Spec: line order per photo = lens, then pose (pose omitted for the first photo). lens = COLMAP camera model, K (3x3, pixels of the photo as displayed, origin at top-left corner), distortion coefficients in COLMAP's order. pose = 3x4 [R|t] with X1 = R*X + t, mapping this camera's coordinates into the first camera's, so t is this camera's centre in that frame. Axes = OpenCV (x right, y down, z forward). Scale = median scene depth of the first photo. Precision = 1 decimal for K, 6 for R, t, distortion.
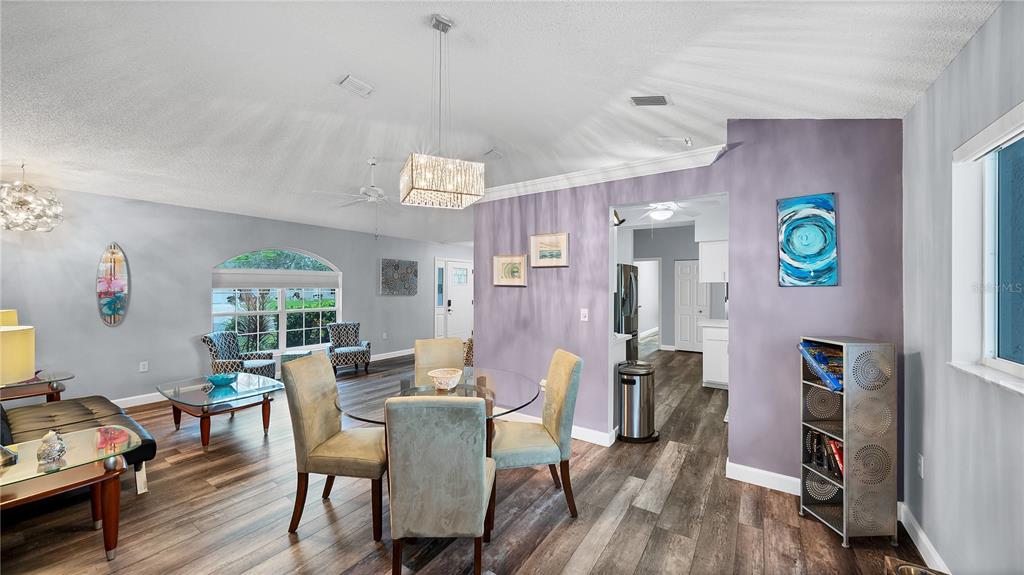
lens RADIAL K [[371.3, 0, 507.6], [0, 371.3, 279.1], [0, 0, 1]] dist [0.007900, -0.000976]
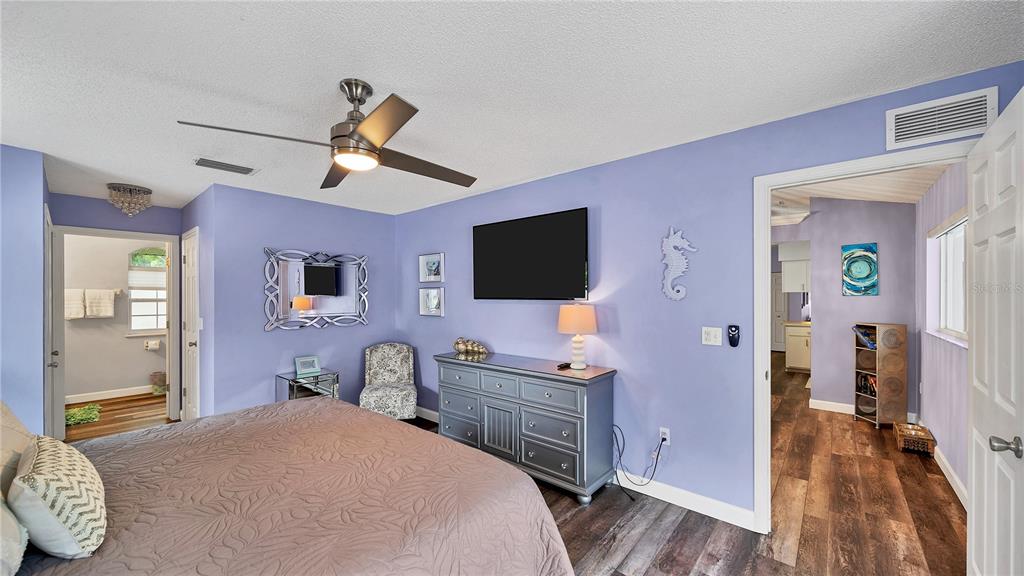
lens RADIAL K [[371.3, 0, 517.8], [0, 371.3, 290.7], [0, 0, 1]] dist [0.007900, -0.000976]
pose [[0.994834, -0.013819, -0.100574, -0.605566], [0.016293, 0.999584, 0.023818, -0.068870], [0.100203, -0.025334, 0.994644, -0.884578]]
